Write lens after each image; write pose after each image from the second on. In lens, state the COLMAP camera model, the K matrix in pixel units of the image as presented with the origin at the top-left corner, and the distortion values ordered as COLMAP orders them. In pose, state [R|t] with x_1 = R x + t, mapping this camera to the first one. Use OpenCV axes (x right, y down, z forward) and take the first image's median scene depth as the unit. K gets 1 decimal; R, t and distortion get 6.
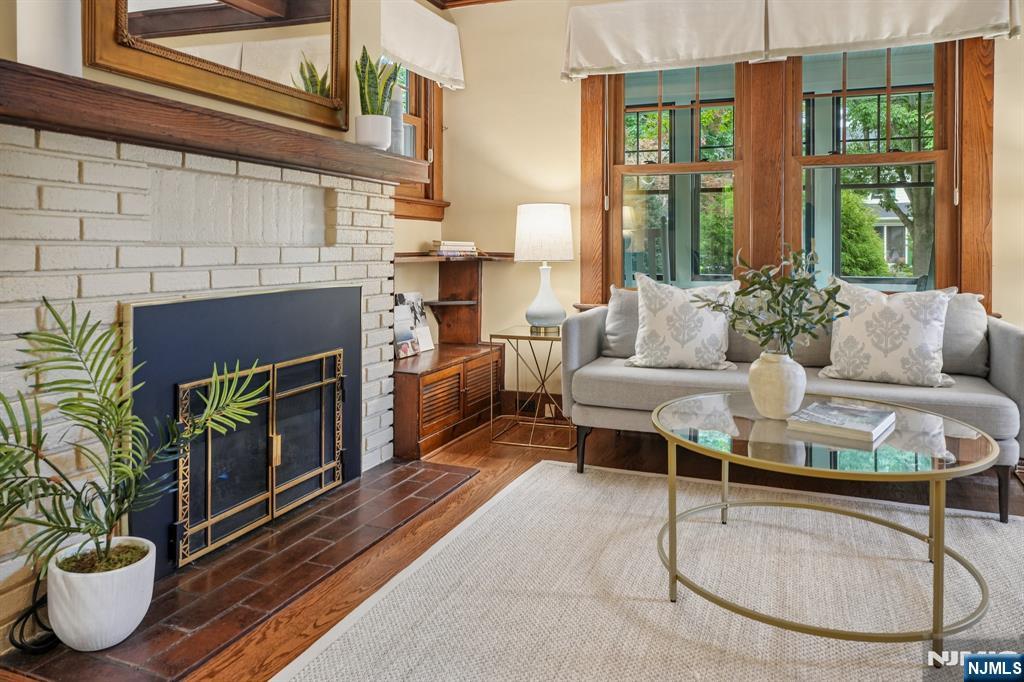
lens RADIAL K [[725.1, 0, 514.8], [0, 725.1, 245.3], [0, 0, 1]] dist [0.000663, 0.000412]
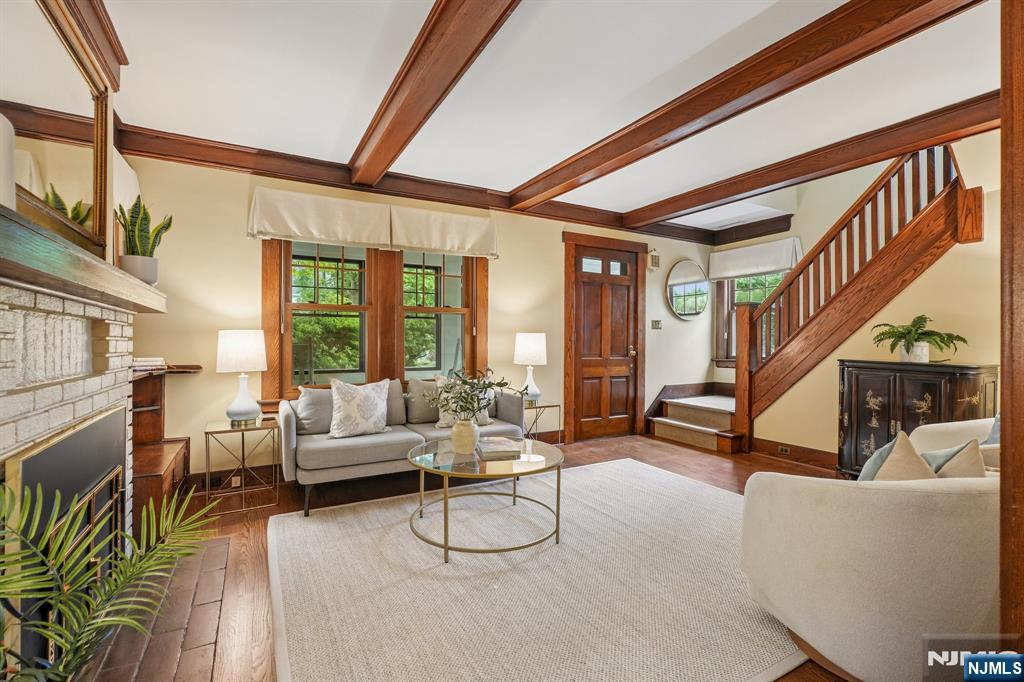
lens RADIAL K [[458.6, 0, 512.0], [0, 458.6, 341.0], [0, 0, 1]] dist [0.001736, 0.000679]
pose [[0.636592, -0.000137, 0.771201, -0.326406], [-0.001982, 0.999996, 0.001814, -0.041060], [-0.771198, -0.002683, 0.636589, 0.077042]]
